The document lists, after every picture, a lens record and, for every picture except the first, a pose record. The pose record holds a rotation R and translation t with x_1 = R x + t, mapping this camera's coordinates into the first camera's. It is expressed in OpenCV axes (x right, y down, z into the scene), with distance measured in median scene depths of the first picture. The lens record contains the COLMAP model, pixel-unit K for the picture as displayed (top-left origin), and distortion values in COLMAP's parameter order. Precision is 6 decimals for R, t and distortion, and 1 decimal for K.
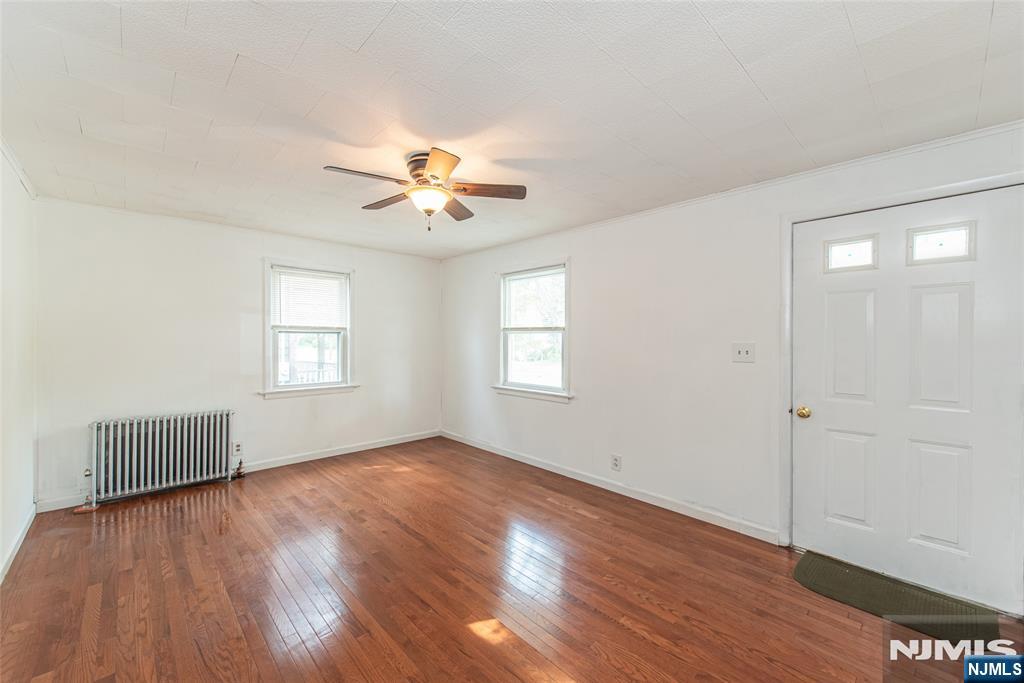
lens RADIAL K [[408.0, 0, 515.5], [0, 408.0, 341.4], [0, 0, 1]] dist [0.008910, -0.003699]
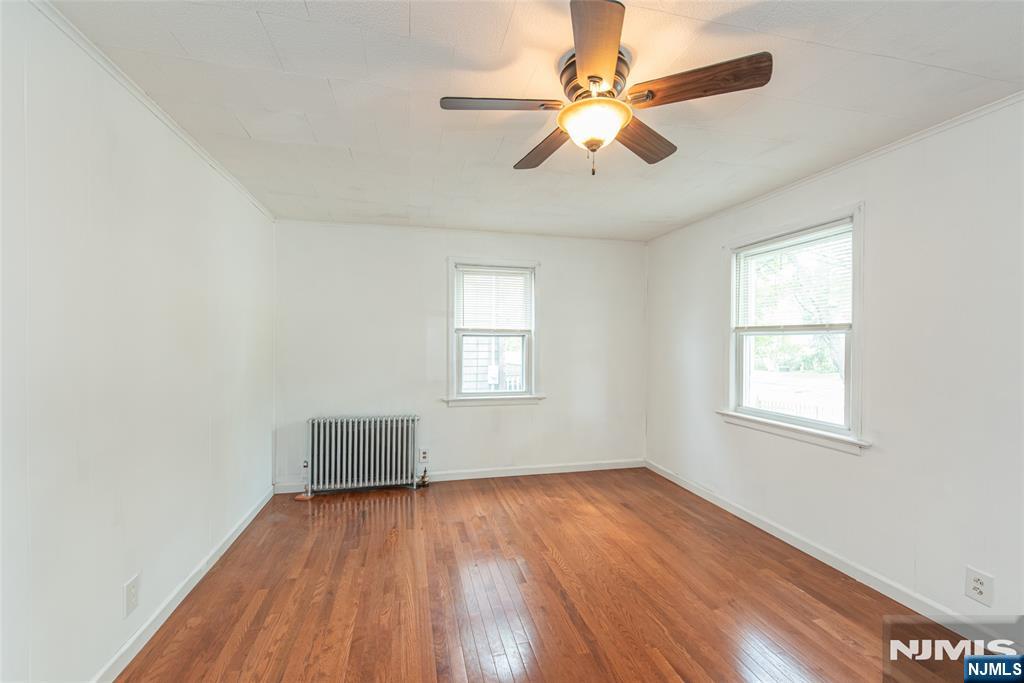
lens RADIAL K [[431.6, 0, 506.8], [0, 431.6, 344.2], [0, 0, 1]] dist [0.005651, -0.003224]
pose [[0.861084, 0.003869, -0.508449, 0.010749], [-0.004462, 0.999990, 0.000052, -0.003709], [0.508444, 0.002224, 0.861092, 0.225943]]
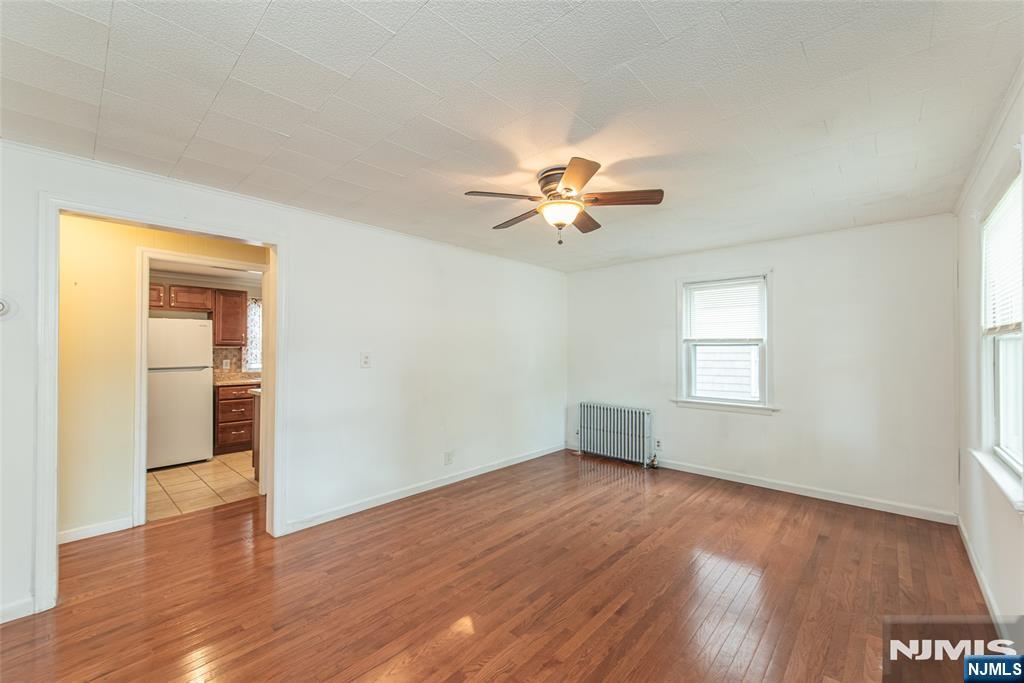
lens RADIAL K [[408.0, 0, 516.4], [0, 408.0, 345.9], [0, 0, 1]] dist [0.008910, -0.003699]
pose [[0.060254, -0.013724, -0.998089, 0.501003], [-0.004944, 0.999889, -0.014047, -0.004673], [0.998171, 0.005781, 0.060179, 0.537383]]
